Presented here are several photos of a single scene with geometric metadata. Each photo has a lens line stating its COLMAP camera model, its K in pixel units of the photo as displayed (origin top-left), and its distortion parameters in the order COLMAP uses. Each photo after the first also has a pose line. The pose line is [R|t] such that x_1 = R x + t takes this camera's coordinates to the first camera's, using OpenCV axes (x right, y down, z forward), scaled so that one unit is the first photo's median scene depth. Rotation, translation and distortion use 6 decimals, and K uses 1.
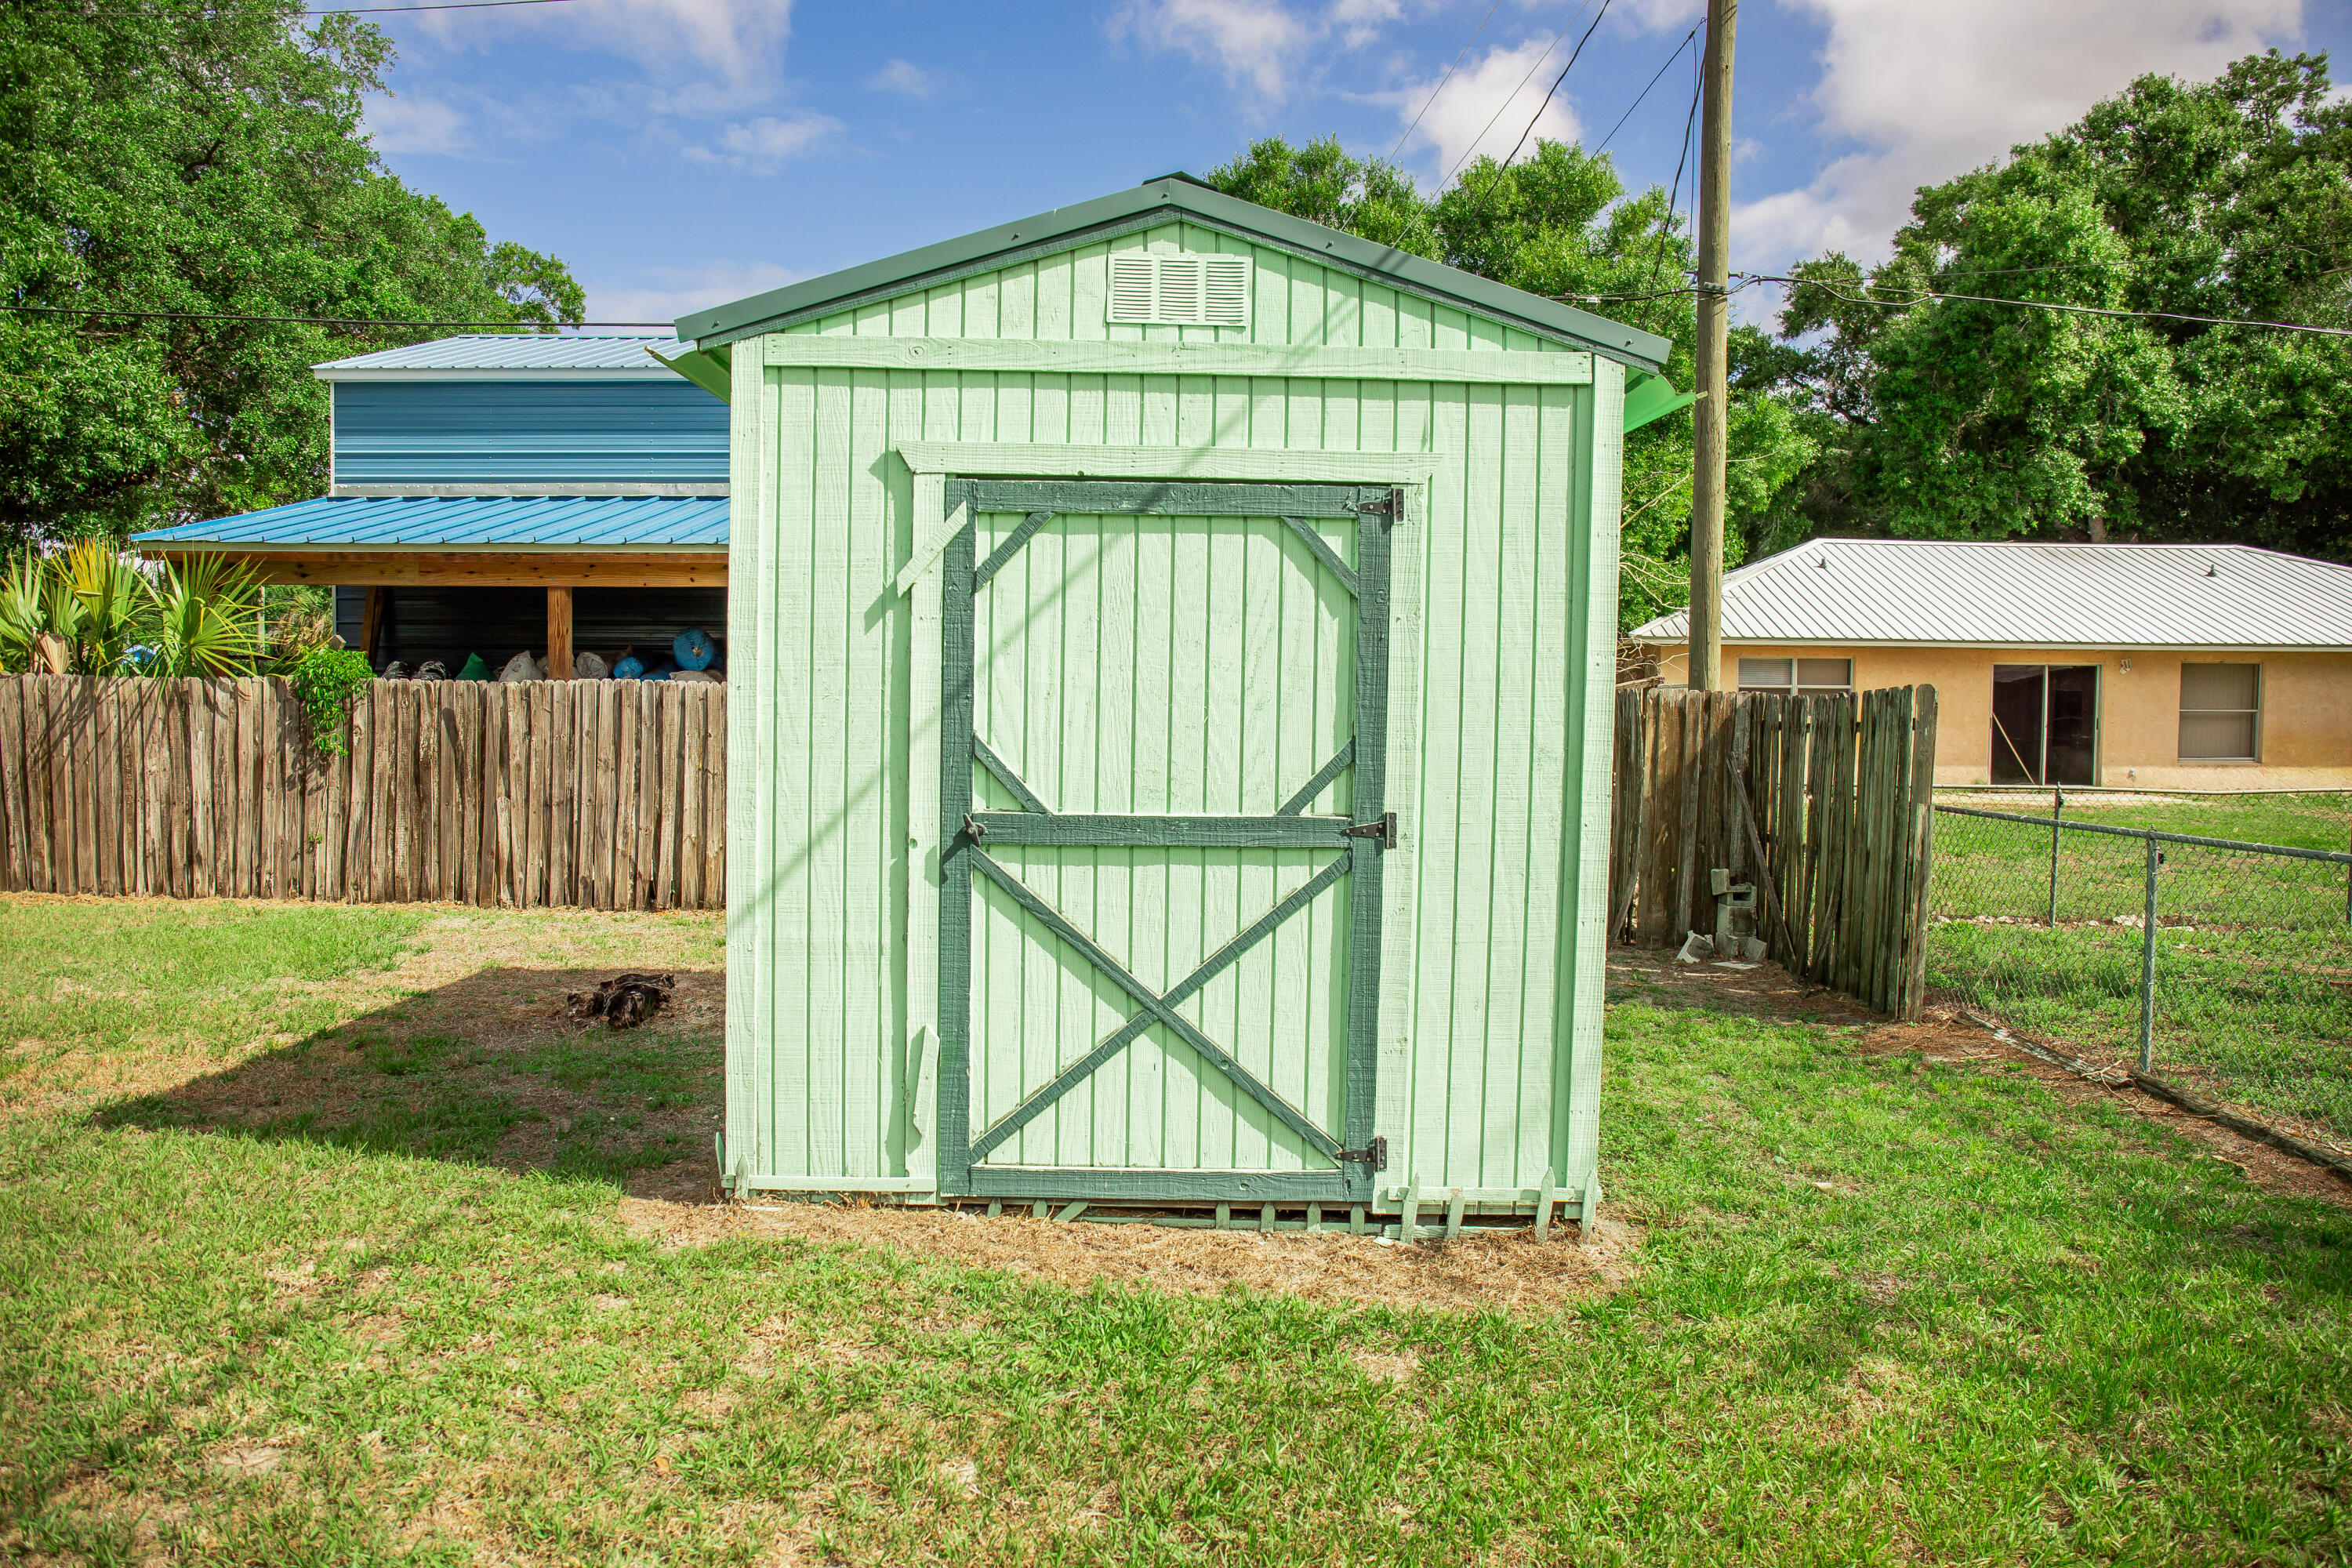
lens RADIAL K [[1611.5, 0, 1181.3], [0, 1611.5, 790.4], [0, 0, 1]] dist [-0.123607, 0.117116]
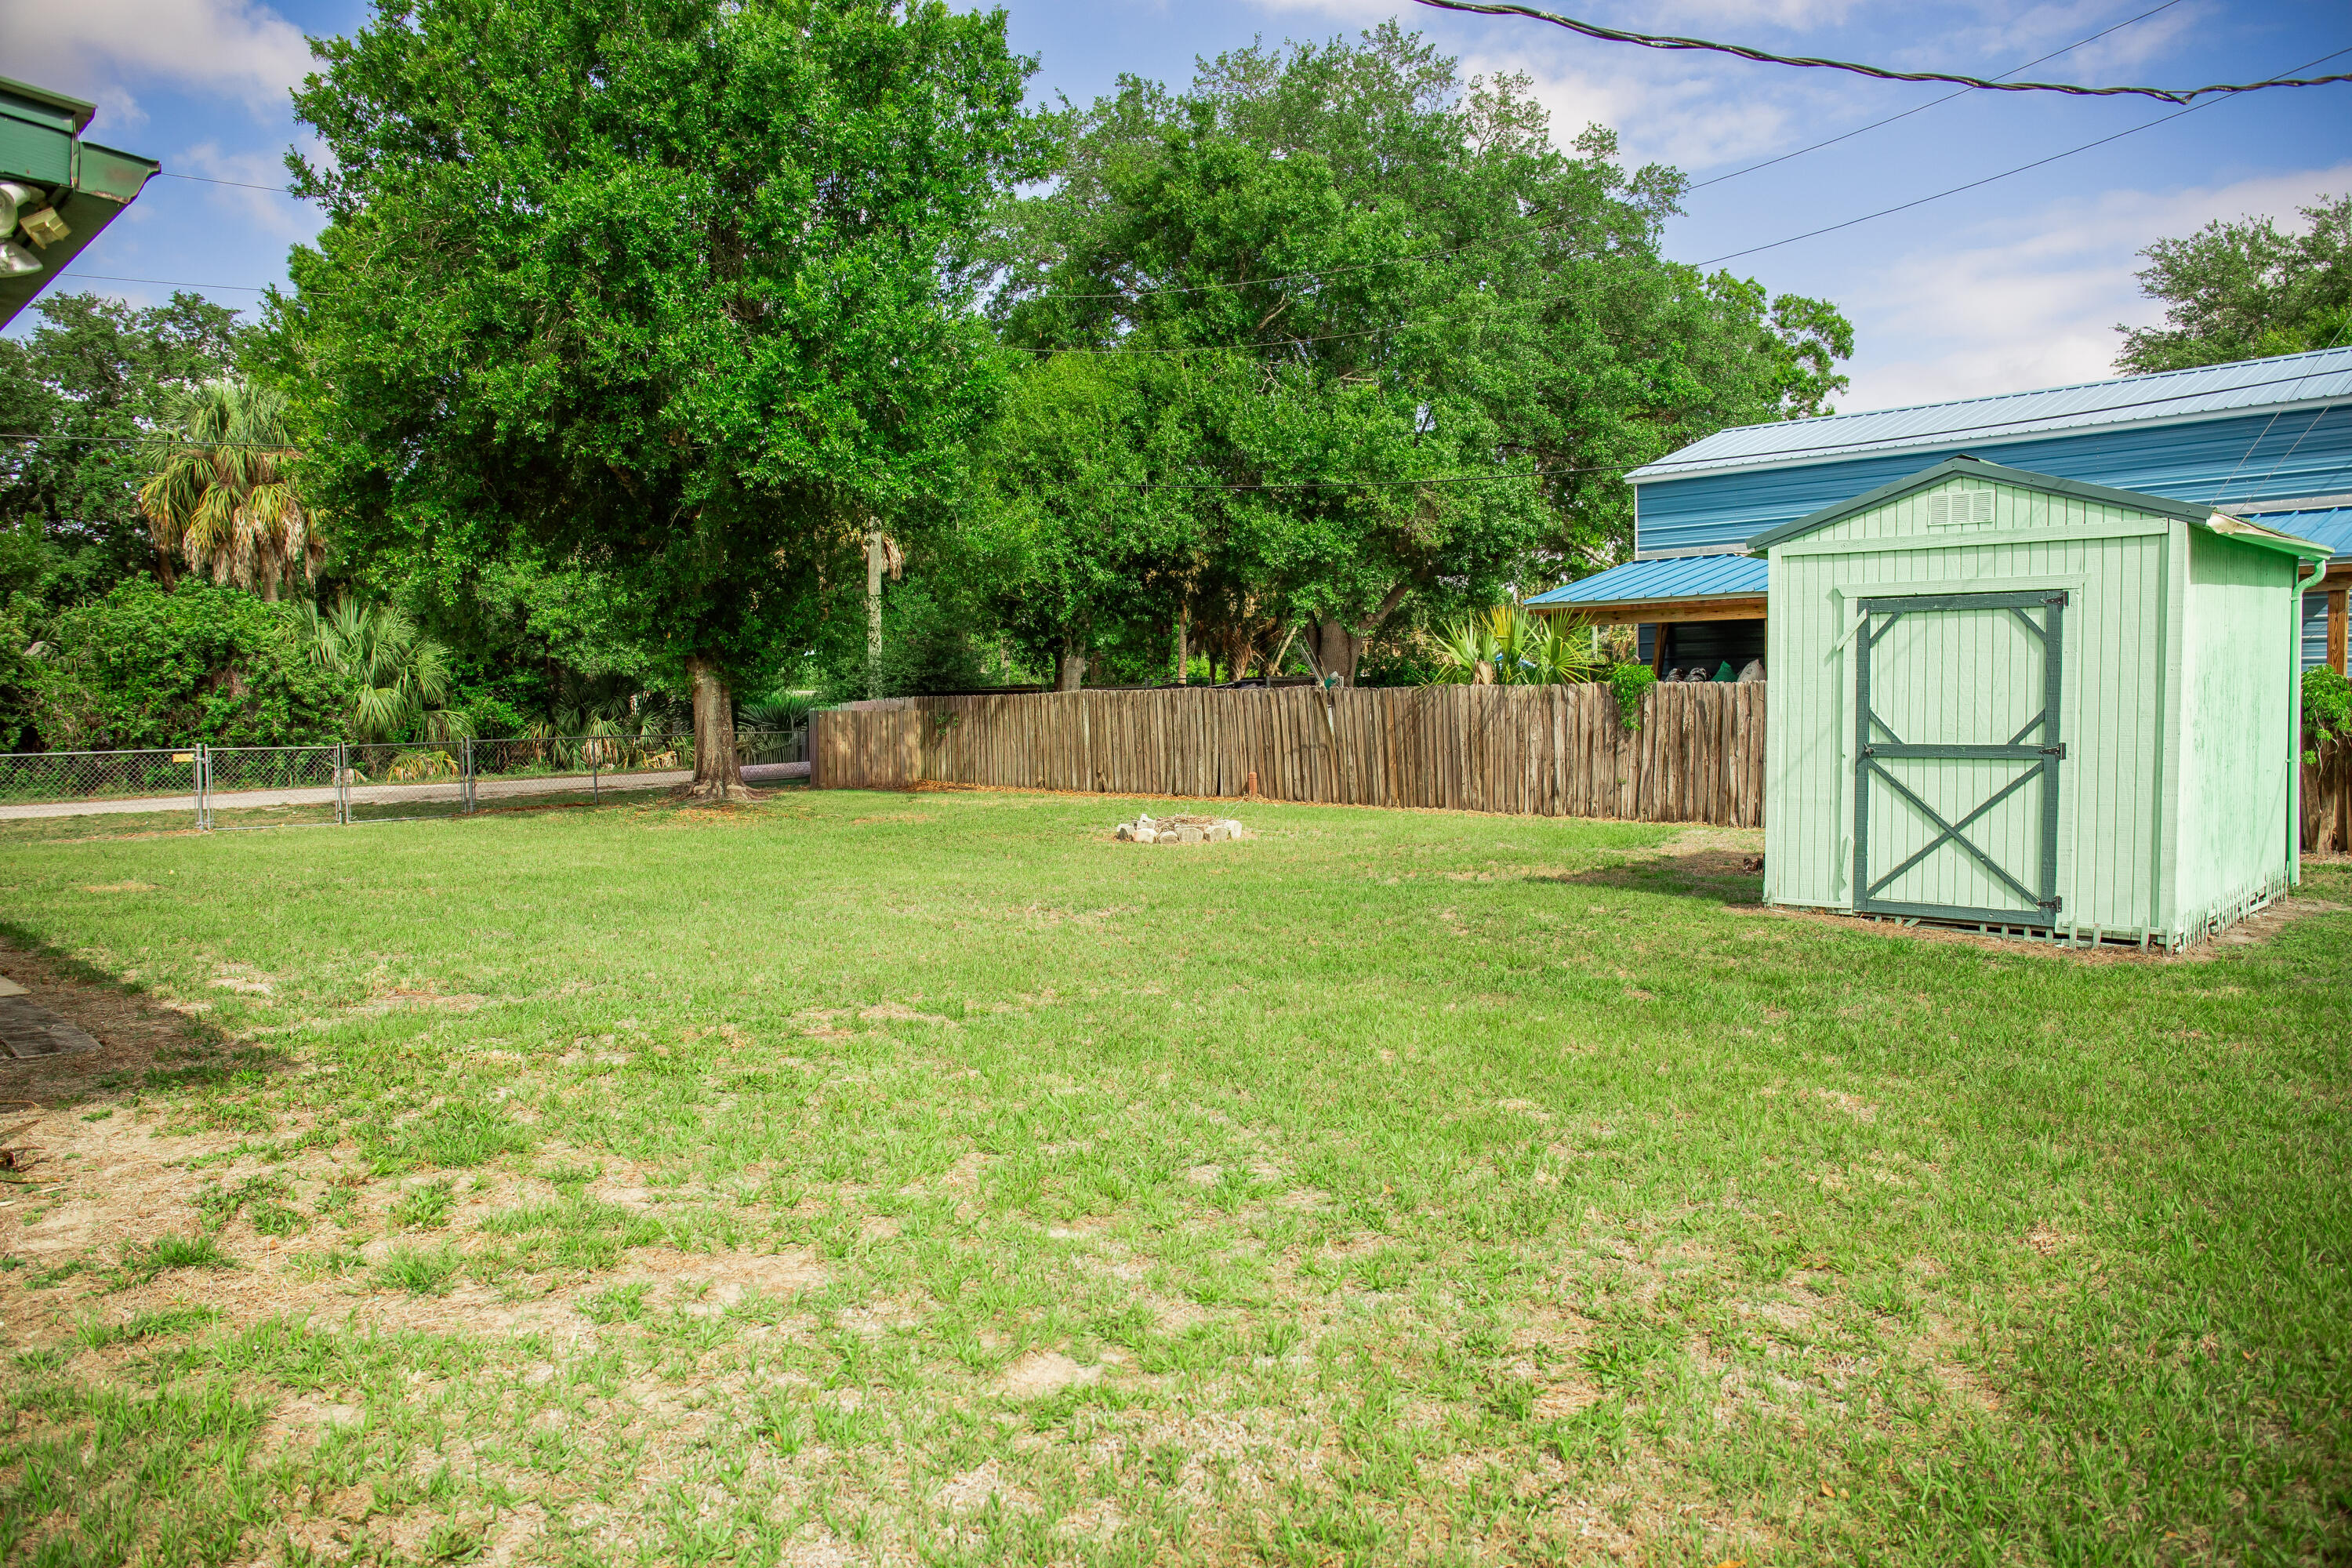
lens RADIAL K [[1611.5, 0, 1181.3], [0, 1611.5, 790.4], [0, 0, 1]] dist [-0.123607, 0.117116]
pose [[0.708111, 0.017729, -0.705879, 0.299791], [-0.012688, 0.999843, 0.012384, 0.025932], [0.705987, 0.000187, 0.708224, -0.505694]]
